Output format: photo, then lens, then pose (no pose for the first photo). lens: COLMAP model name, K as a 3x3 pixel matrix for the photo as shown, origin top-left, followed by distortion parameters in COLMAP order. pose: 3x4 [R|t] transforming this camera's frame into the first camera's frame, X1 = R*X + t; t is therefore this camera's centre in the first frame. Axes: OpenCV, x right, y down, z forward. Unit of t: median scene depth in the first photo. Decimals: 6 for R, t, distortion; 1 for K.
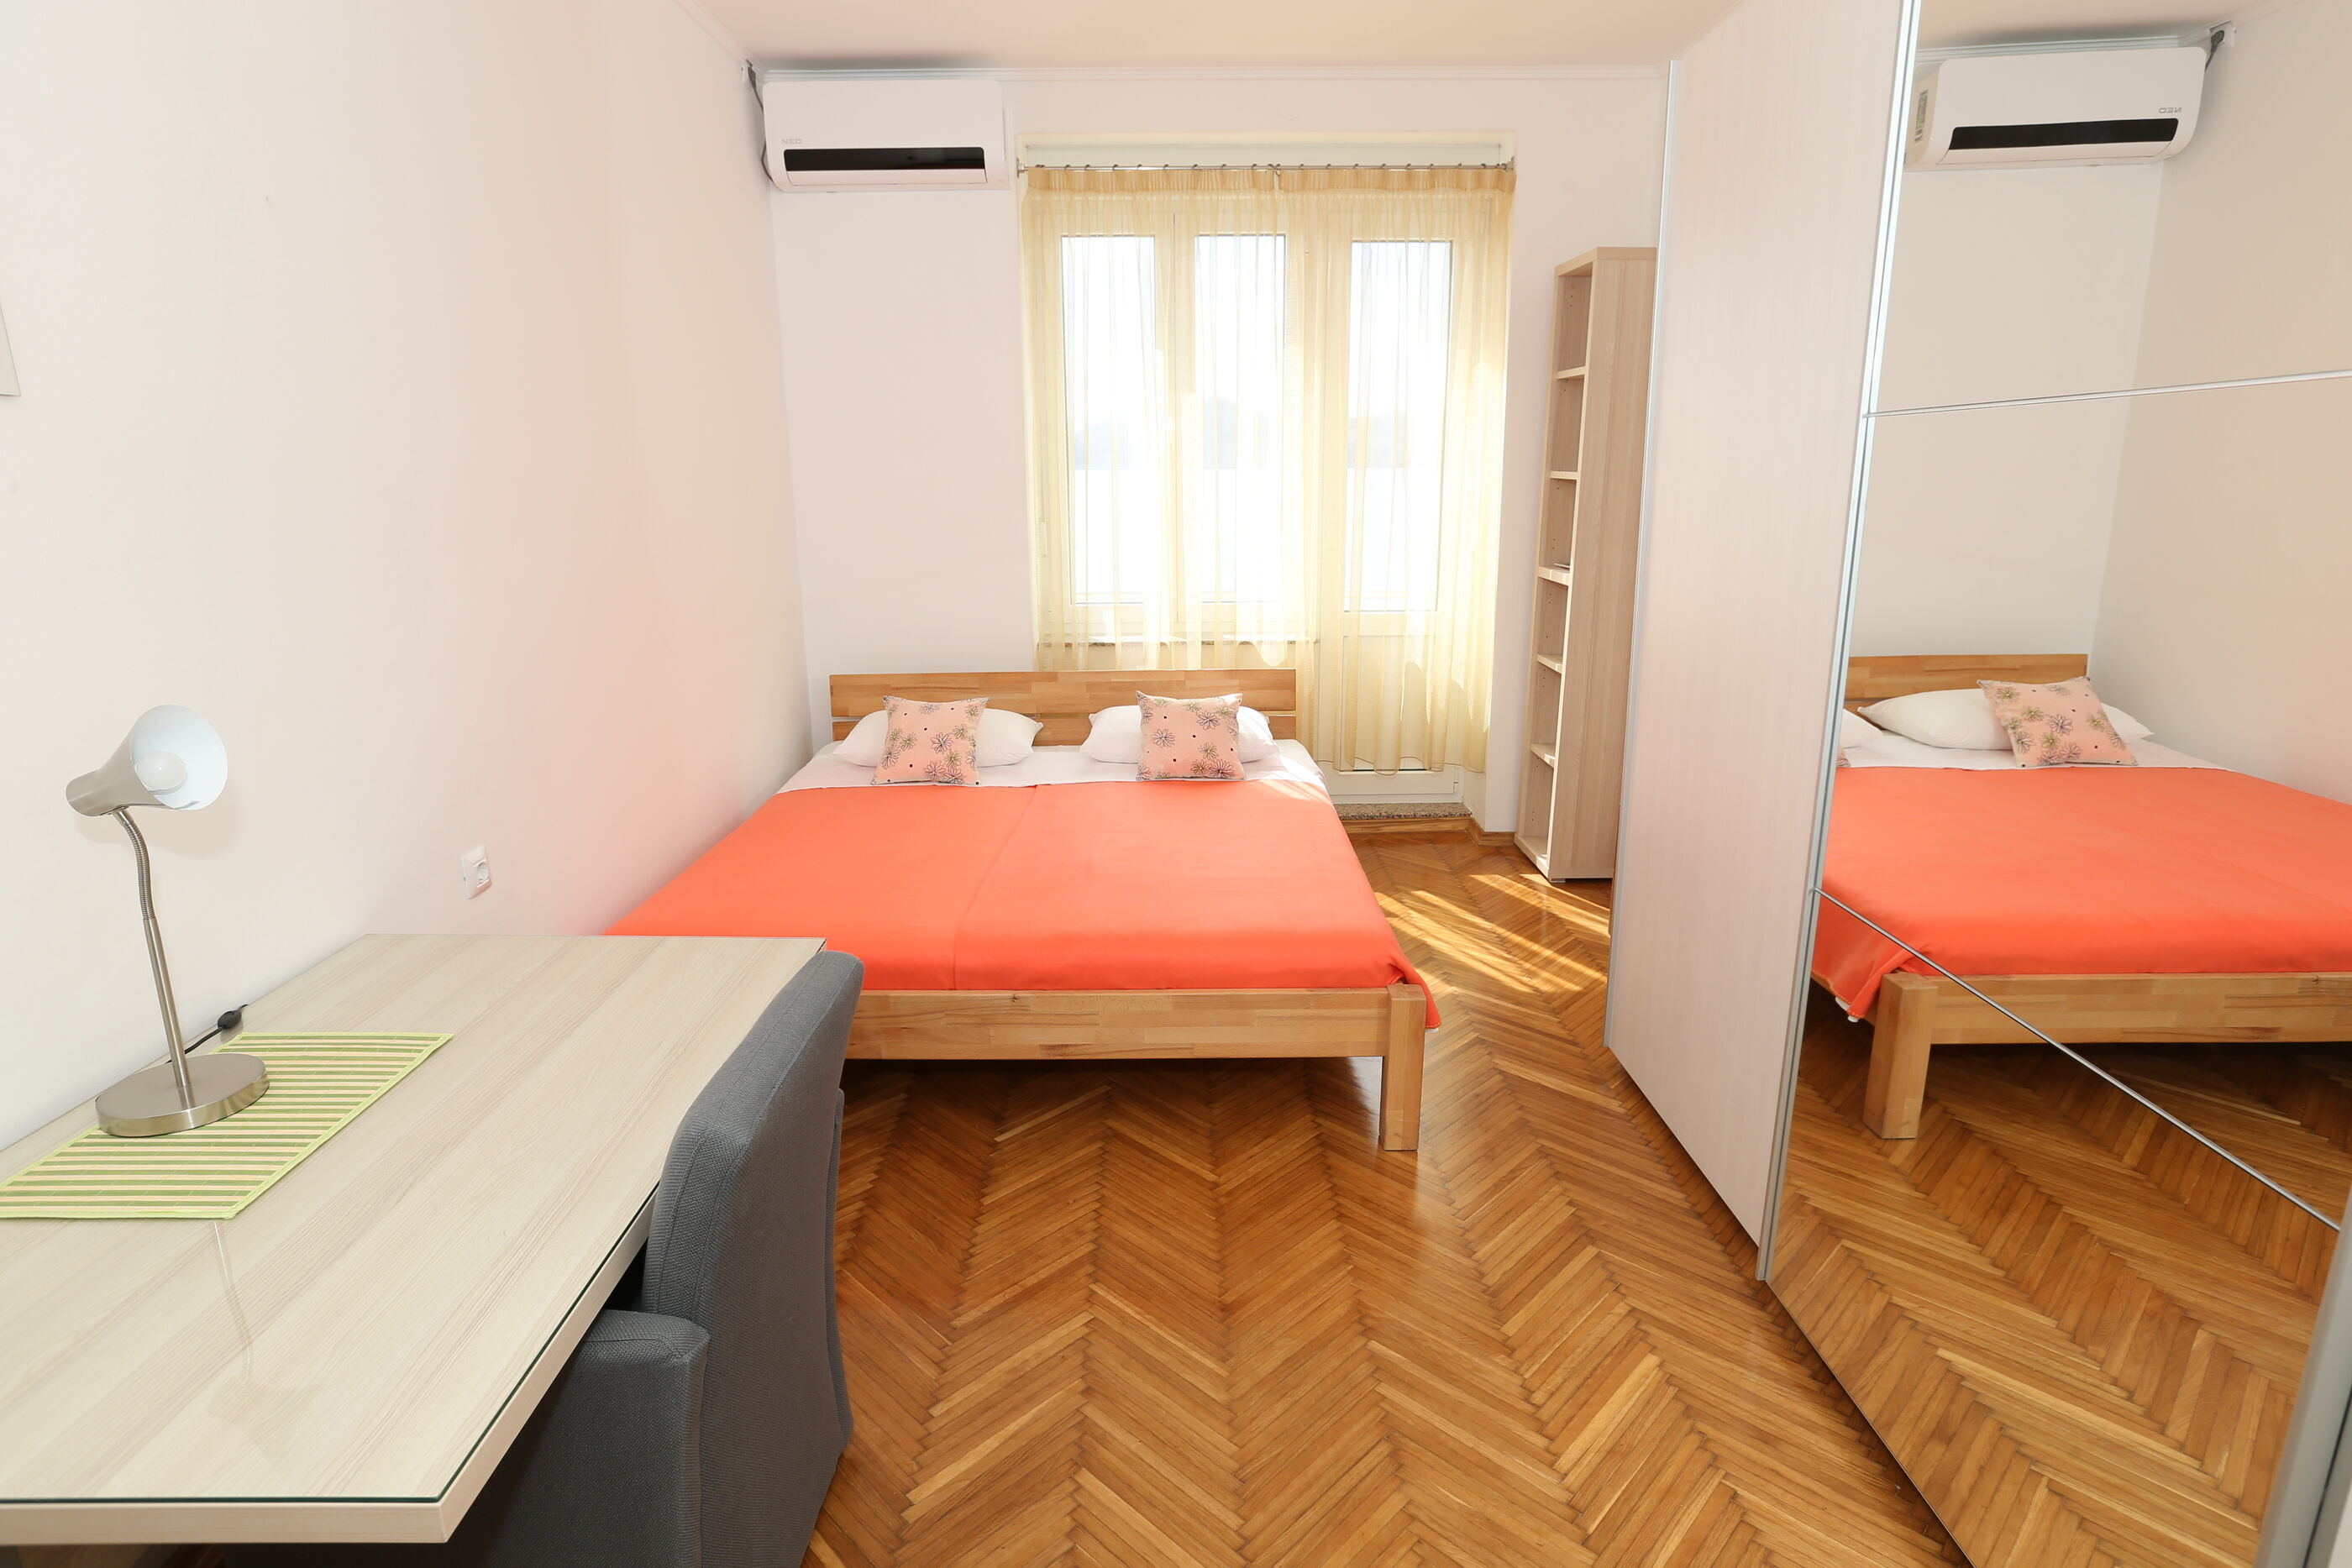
lens RADIAL K [[1234.3, 0, 1176.0], [0, 1234.3, 784.0], [0, 0, 1]] dist [-0.049105, 0.028966]
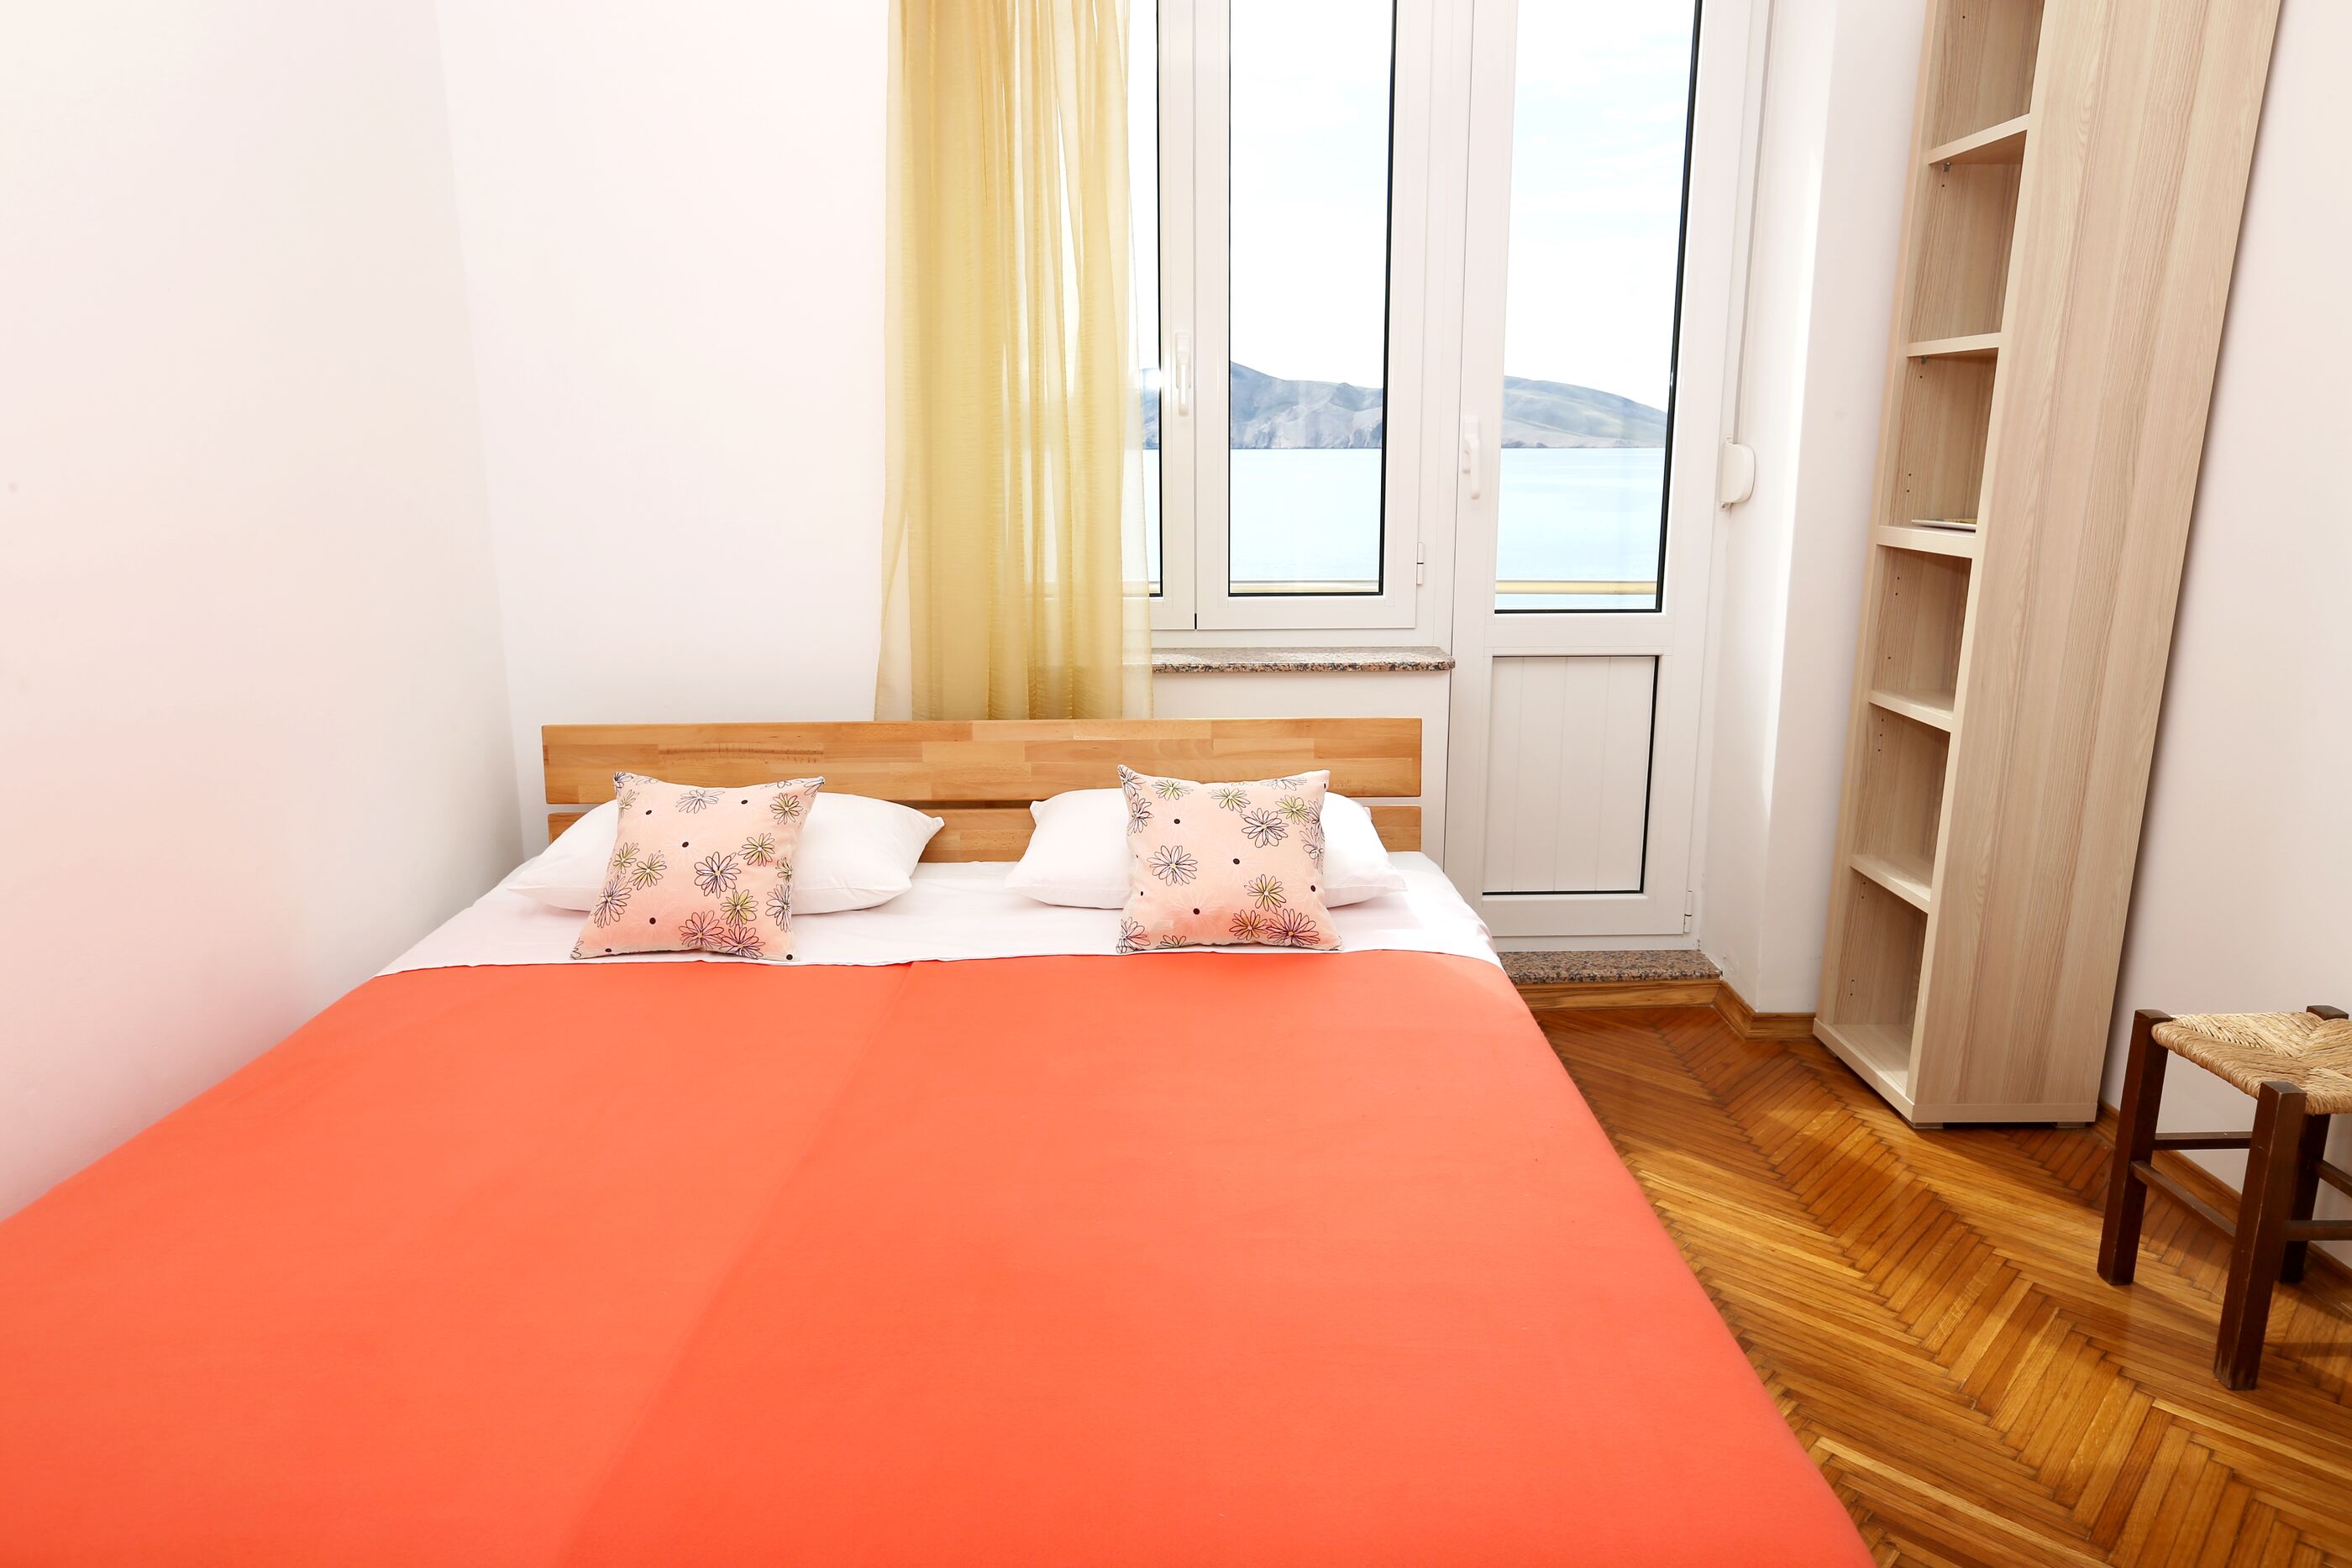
lens RADIAL K [[1505.8, 0, 1176.0], [0, 1505.8, 784.0], [0, 0, 1]] dist [-0.017889, -0.001115]
pose [[0.999996, 0.002805, -0.000192, -0.009219], [-0.002810, 0.999450, -0.033039, -0.049972], [0.000100, 0.033040, 0.999454, 0.409794]]
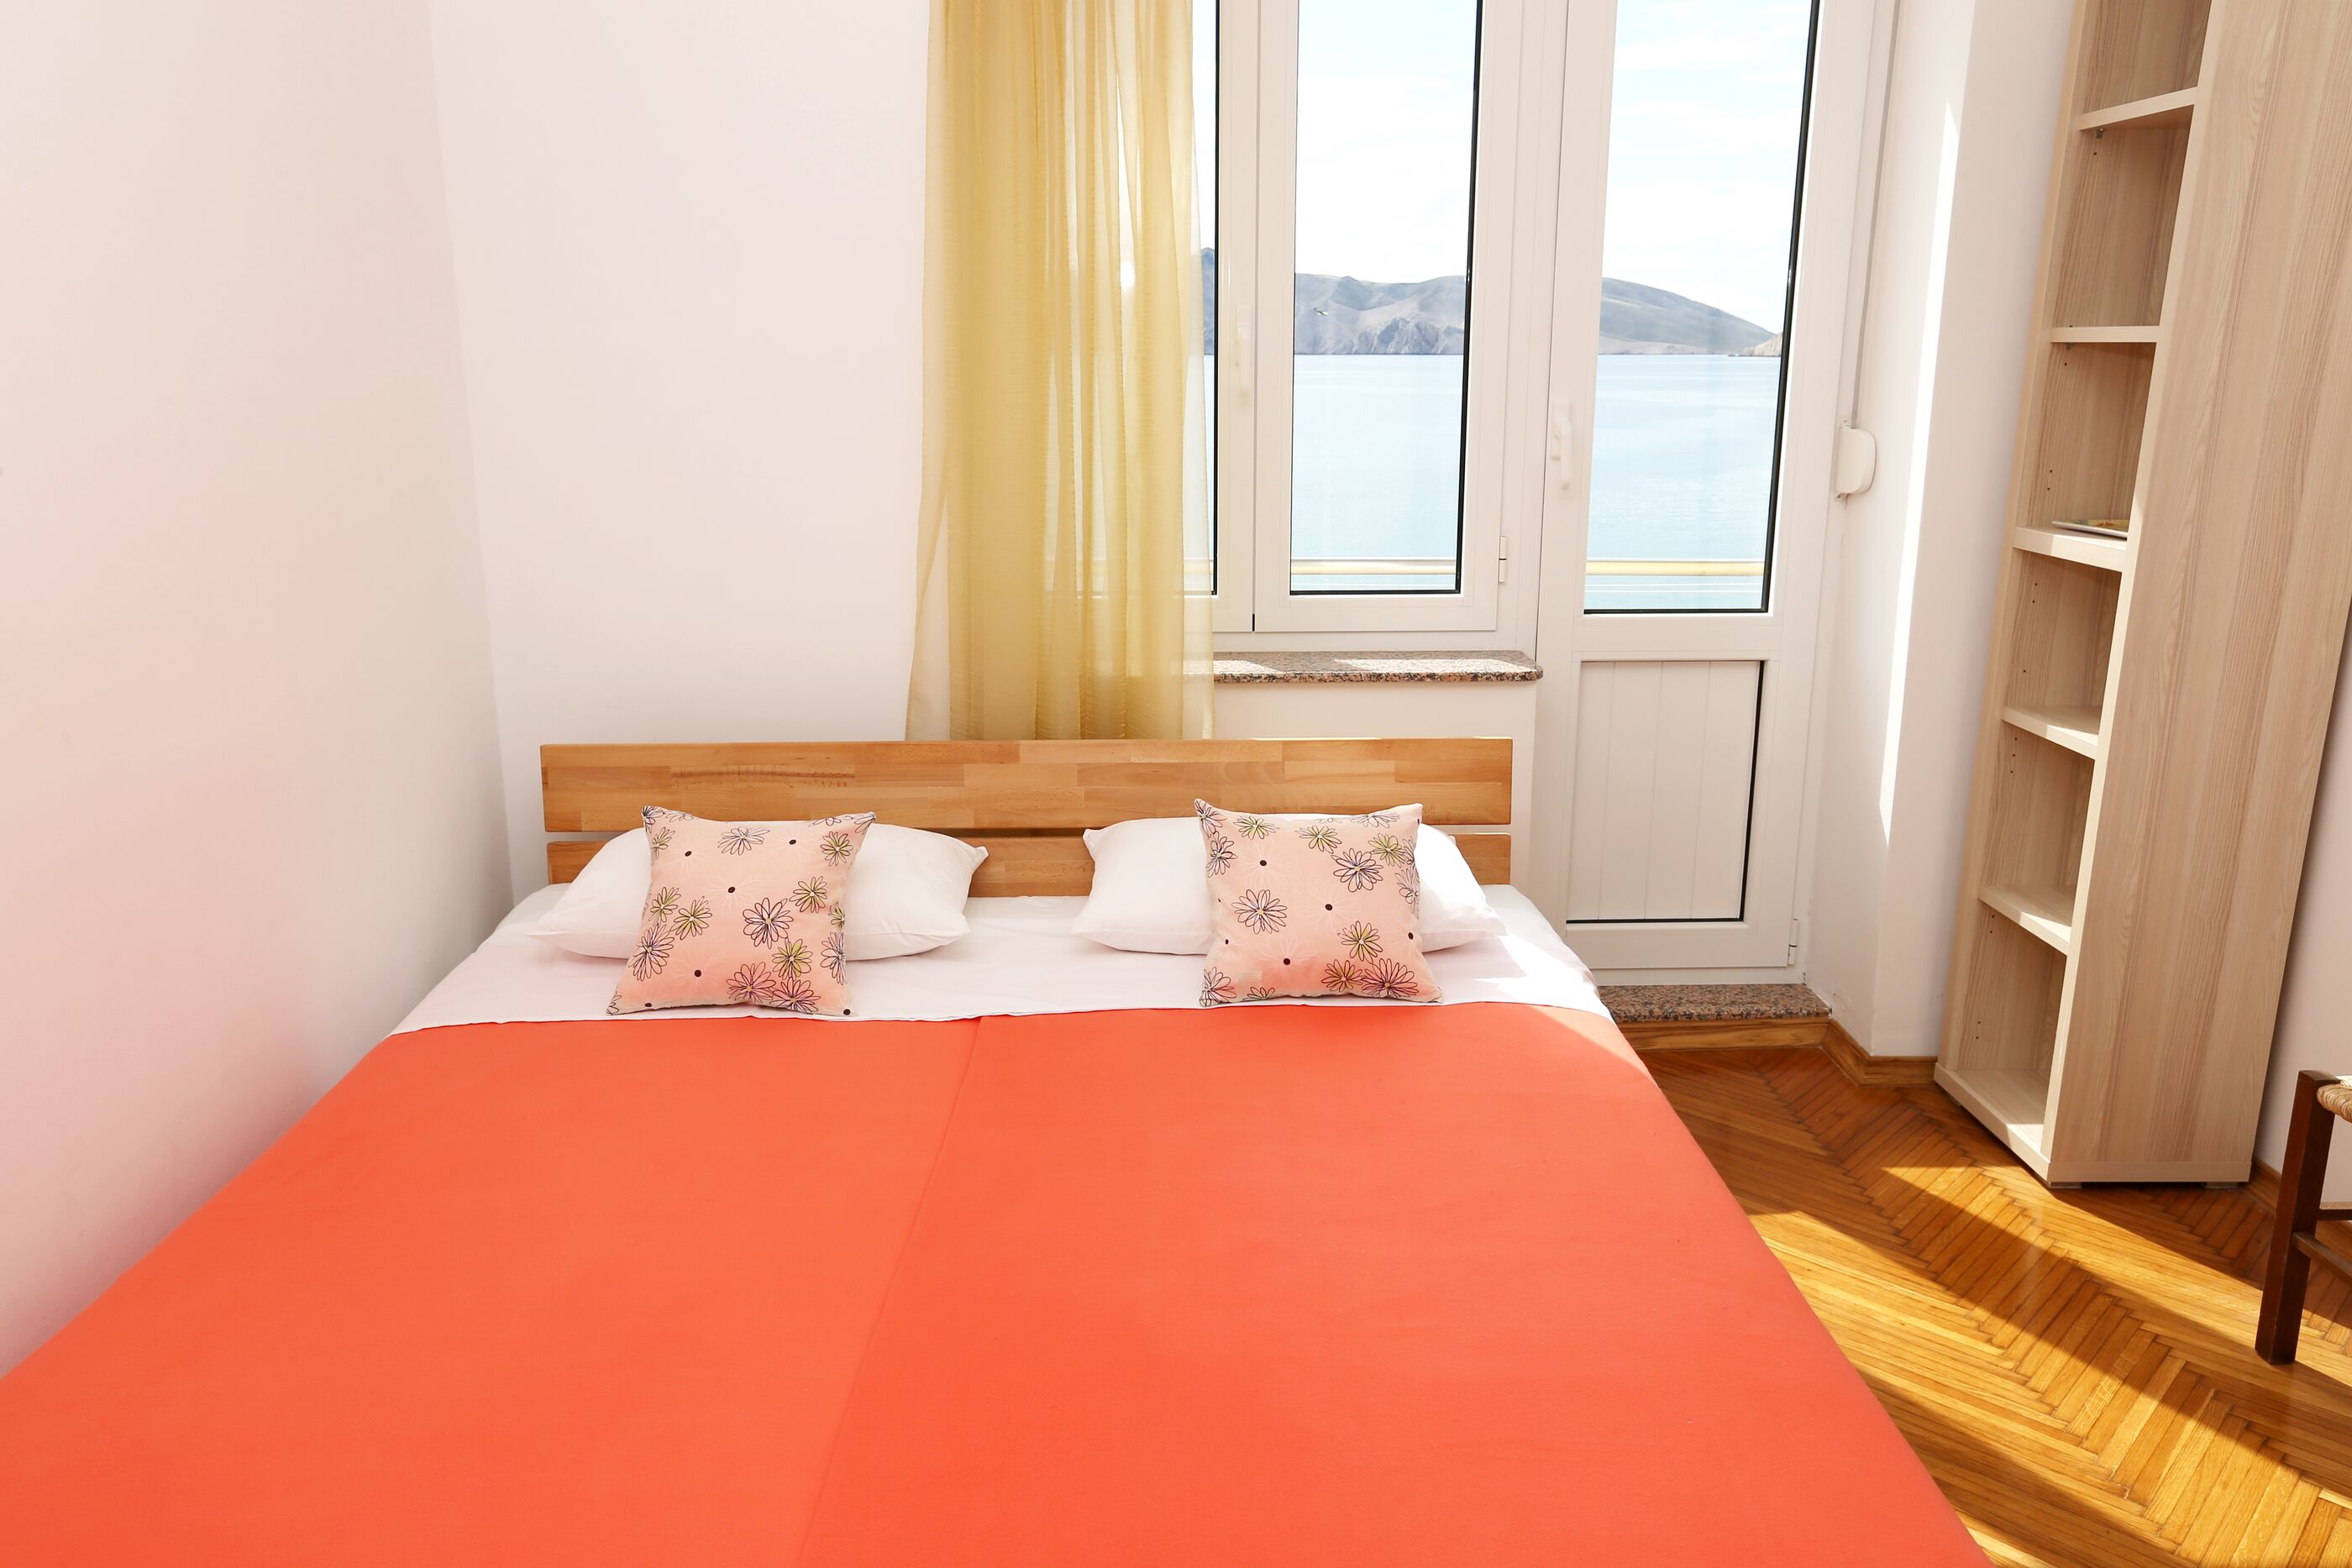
lens RADIAL K [[1766.7, 0, 1176.0], [0, 1766.7, 784.0], [0, 0, 1]] dist [0.000864, 0.008422]
pose [[0.999877, 0.003329, 0.015350, -0.052005], [-0.003112, 0.999896, -0.014113, -0.075289], [-0.015396, 0.014063, 0.999783, 0.358170]]
